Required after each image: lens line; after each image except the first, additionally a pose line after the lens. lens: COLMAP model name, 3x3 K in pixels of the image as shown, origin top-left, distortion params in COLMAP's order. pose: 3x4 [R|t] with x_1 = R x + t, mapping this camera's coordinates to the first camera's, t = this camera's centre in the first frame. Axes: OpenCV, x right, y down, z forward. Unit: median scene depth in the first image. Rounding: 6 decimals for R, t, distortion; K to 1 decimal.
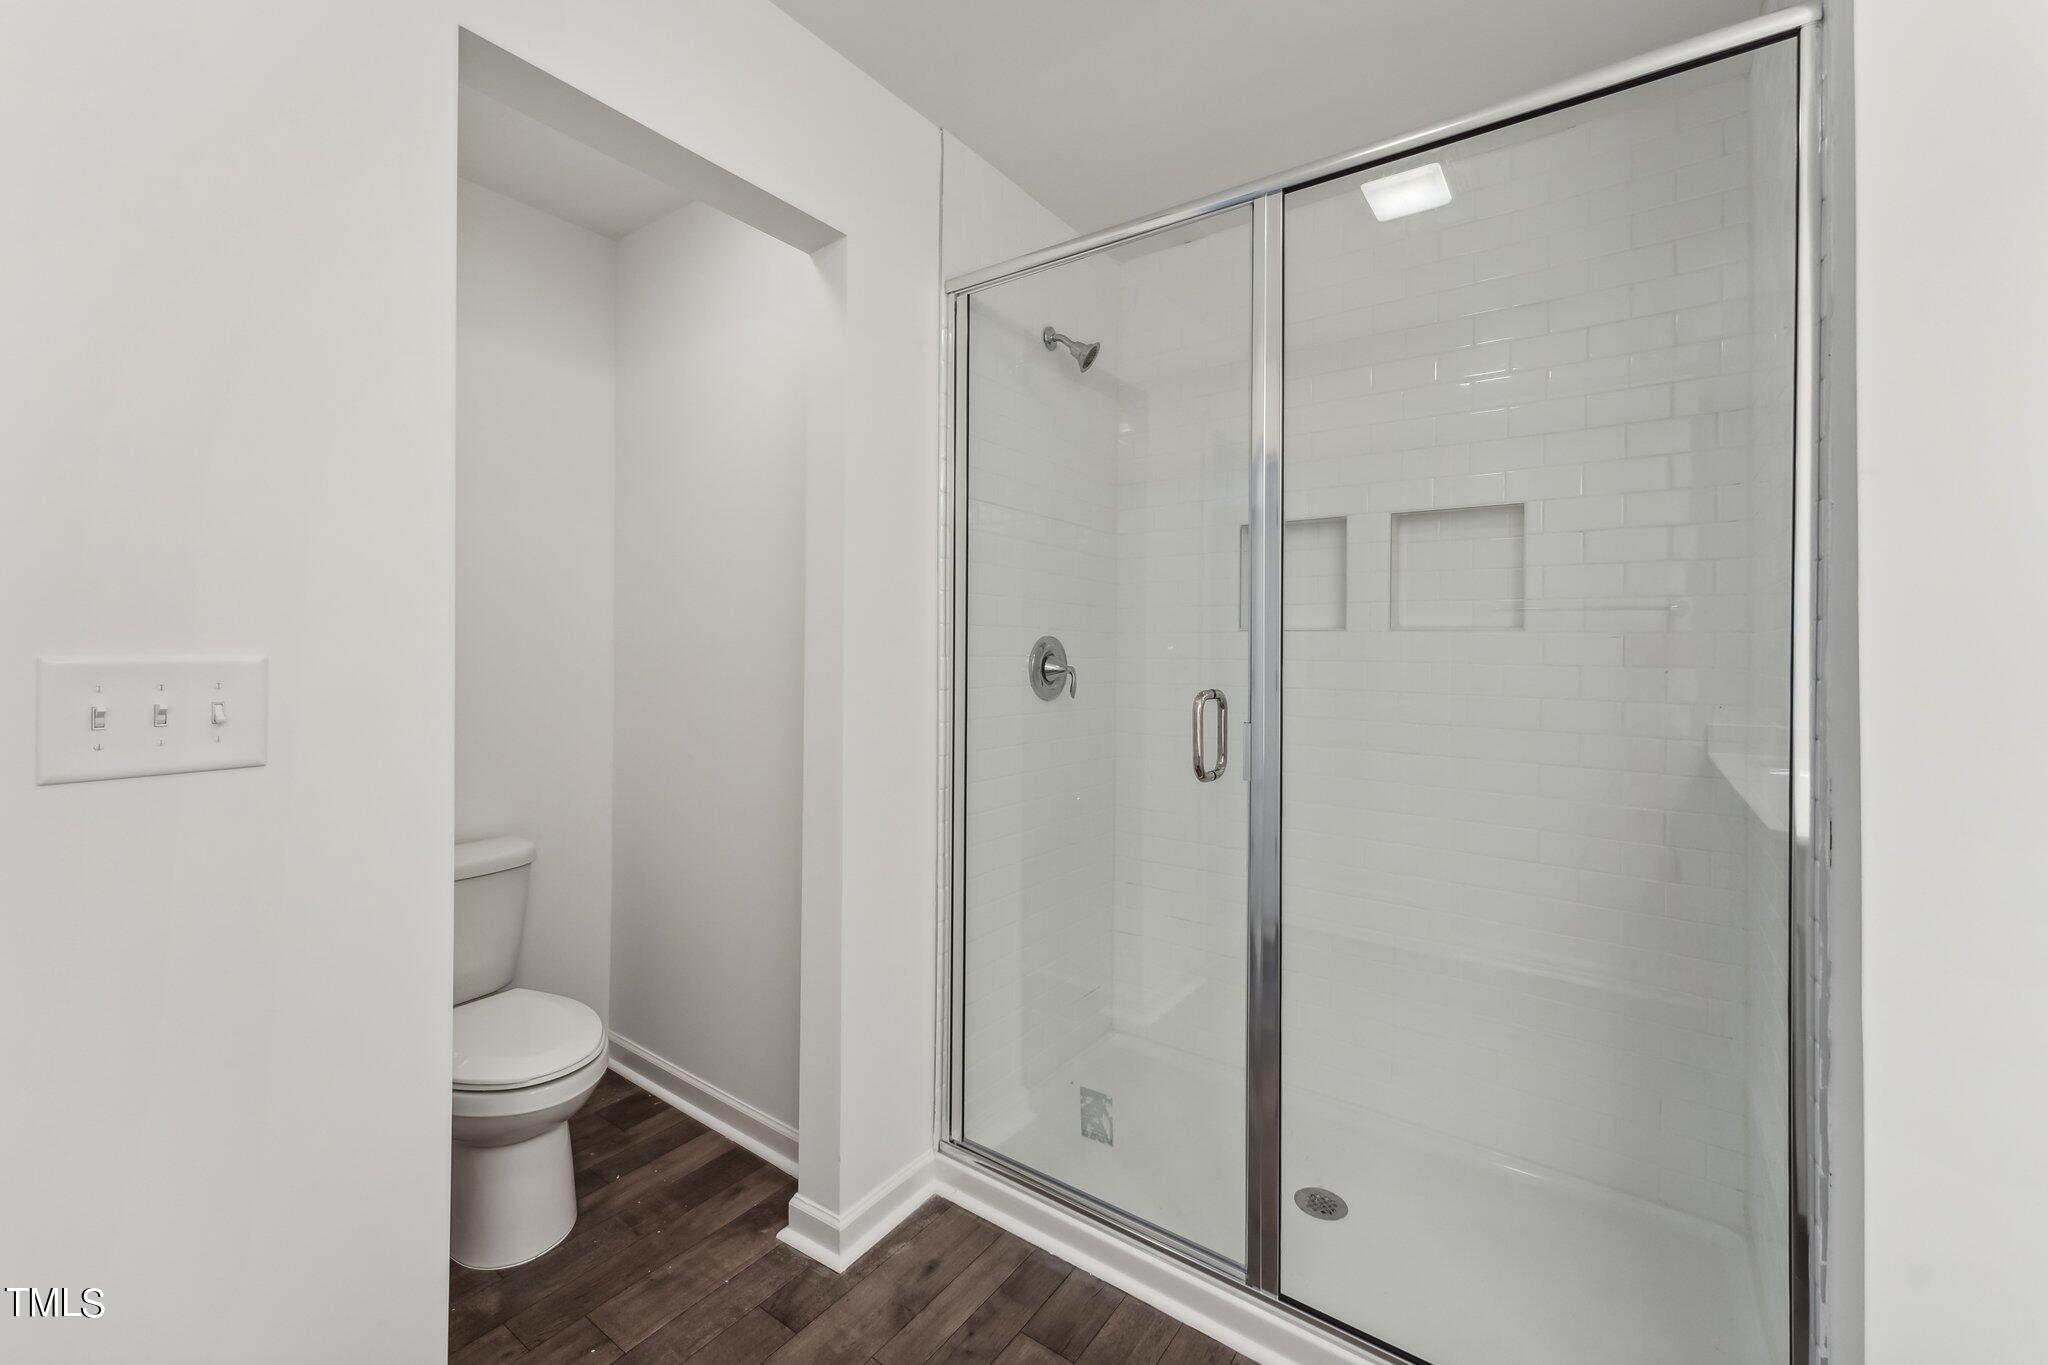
lens RADIAL K [[836.3, 0, 1014.4], [0, 836.3, 651.5], [0, 0, 1]] dist [0.002486, -0.000111]
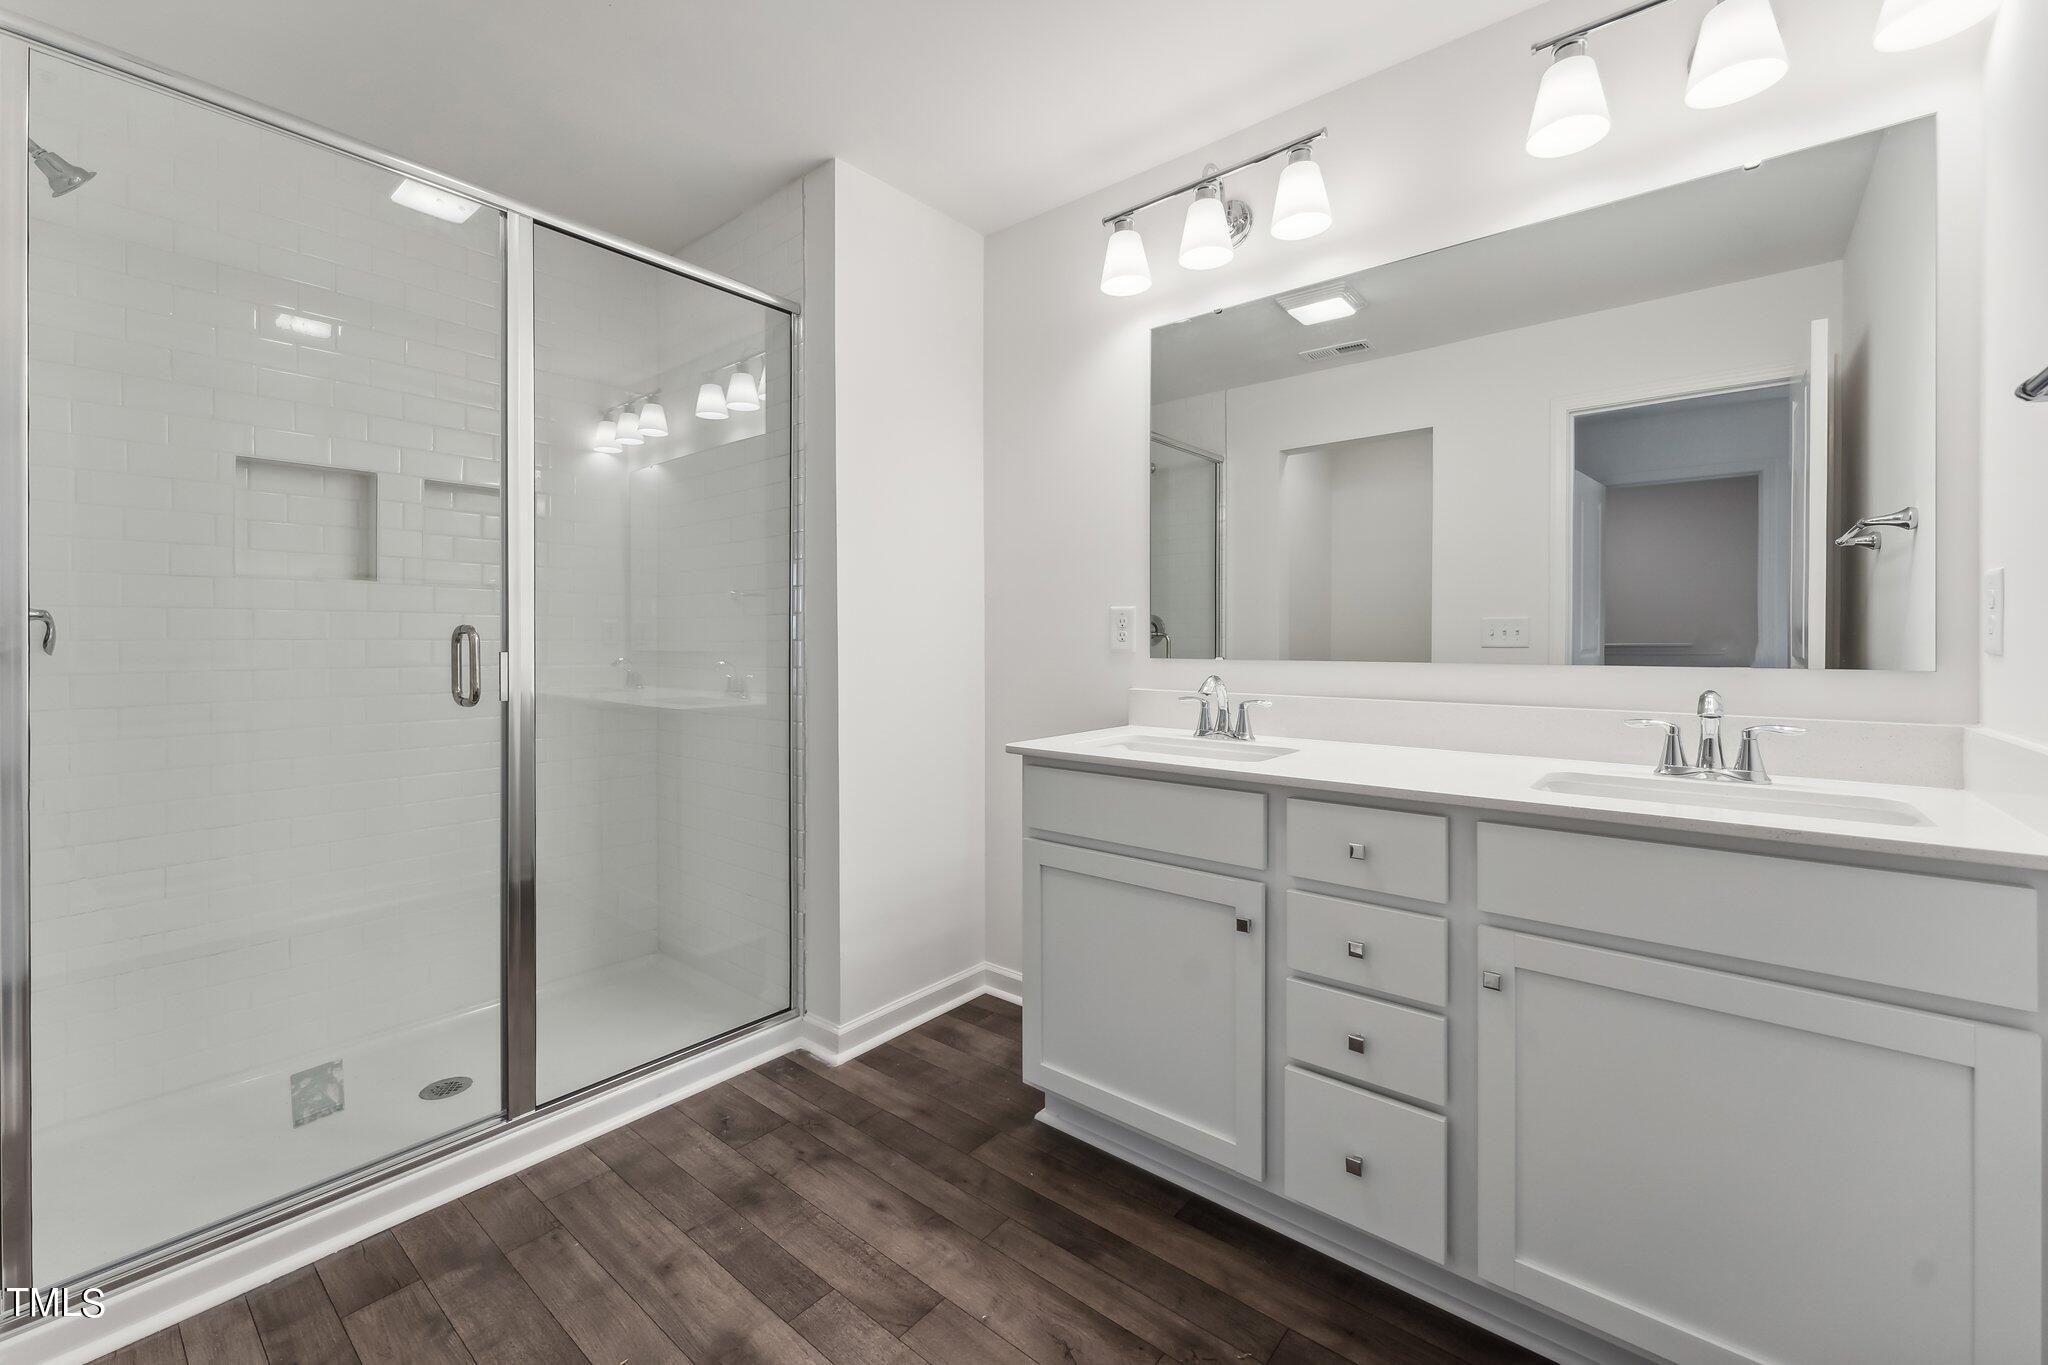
lens RADIAL K [[834.4, 0, 1024.2], [0, 834.4, 660.8], [0, 0, 1]] dist [0.001792, -0.000194]
pose [[0.031037, -0.030845, 0.999042, -0.786867], [-0.003822, 0.999513, 0.030978, 0.048670], [-0.999511, -0.004780, 0.030904, 0.198401]]
